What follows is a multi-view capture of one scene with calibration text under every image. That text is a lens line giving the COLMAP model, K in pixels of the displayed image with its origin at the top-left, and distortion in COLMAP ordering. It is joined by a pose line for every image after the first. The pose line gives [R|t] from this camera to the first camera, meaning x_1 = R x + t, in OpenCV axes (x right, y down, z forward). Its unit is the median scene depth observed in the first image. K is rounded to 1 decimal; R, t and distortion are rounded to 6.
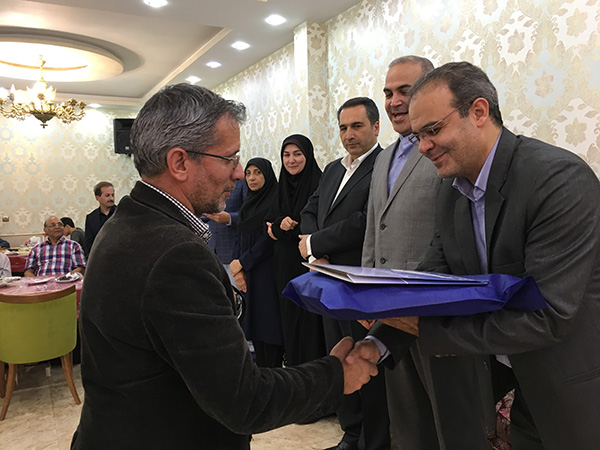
lens RADIAL K [[504.0, 0, 297.9], [0, 504.0, 224.1], [0, 0, 1]] dist [0.088306, -0.116068]
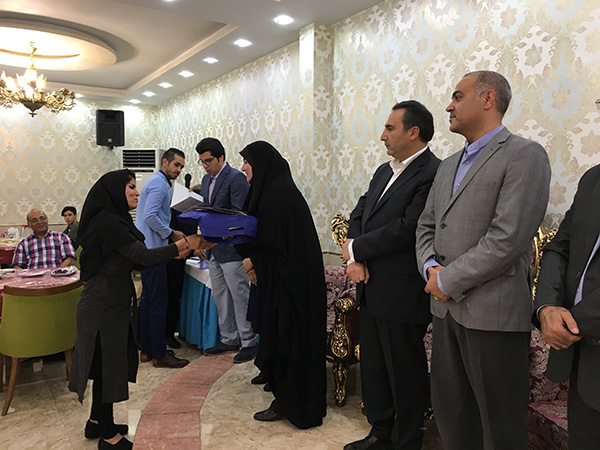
lens RADIAL K [[504.0, 0, 297.3], [0, 504.0, 223.9], [0, 0, 1]] dist [0.088306, -0.116068]
pose [[0.997198, 0.026906, 0.069805, -0.075034], [-0.027070, 0.999633, 0.001394, 0.001045], [-0.069742, -0.003280, 0.997560, -0.009889]]
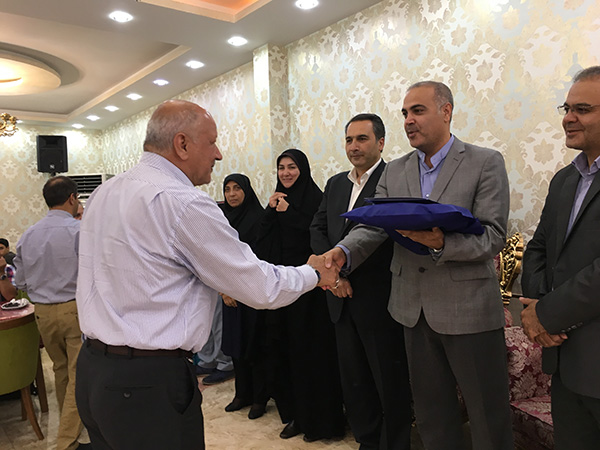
lens RADIAL K [[504.0, 0, 295.8], [0, 504.0, 224.6], [0, 0, 1]] dist [0.088306, -0.116068]
pose [[0.984950, -0.012488, 0.172385, -0.107101], [0.019662, 0.999007, -0.039971, 0.008405], [-0.171715, 0.042759, 0.984218, -0.004884]]
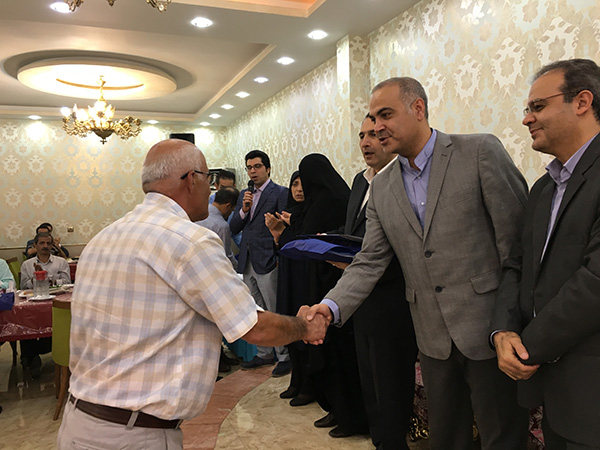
lens RADIAL K [[504.0, 0, 298.8], [0, 504.0, 223.9], [0, 0, 1]] dist [0.088306, -0.116068]
pose [[0.994166, 0.001065, -0.107853, 0.028039], [-0.003412, 0.999761, -0.021573, -0.001027], [0.107804, 0.021815, 0.993933, -0.006045]]
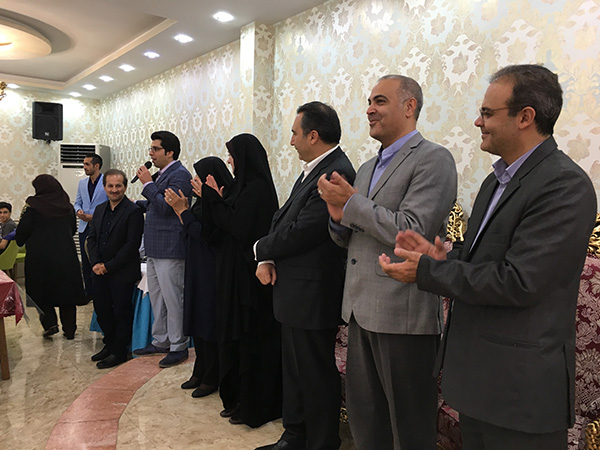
lens RADIAL K [[504.0, 0, 295.8], [0, 504.0, 224.0], [0, 0, 1]] dist [0.088306, -0.116068]
pose [[0.987149, 0.043685, 0.153713, -0.039332], [-0.043647, 0.999040, -0.003624, -0.000646], [-0.153724, -0.003132, 0.988109, -0.003038]]
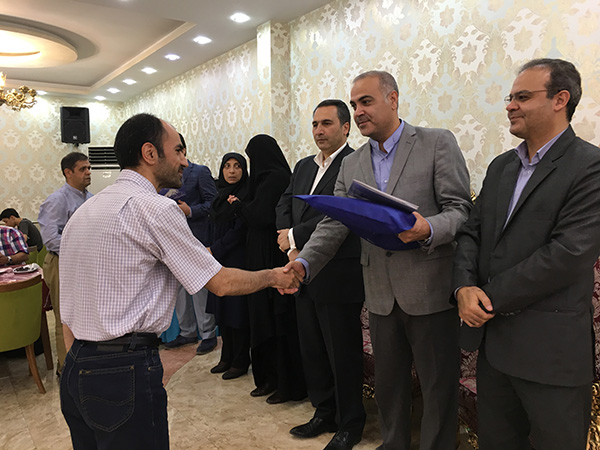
lens RADIAL K [[504.0, 0, 296.3], [0, 504.0, 223.7], [0, 0, 1]] dist [0.088306, -0.116068]
pose [[0.993791, 0.008285, 0.110954, -0.041100], [-0.009443, 0.999906, 0.009920, 0.003721], [-0.110861, -0.010906, 0.993776, -0.039391]]
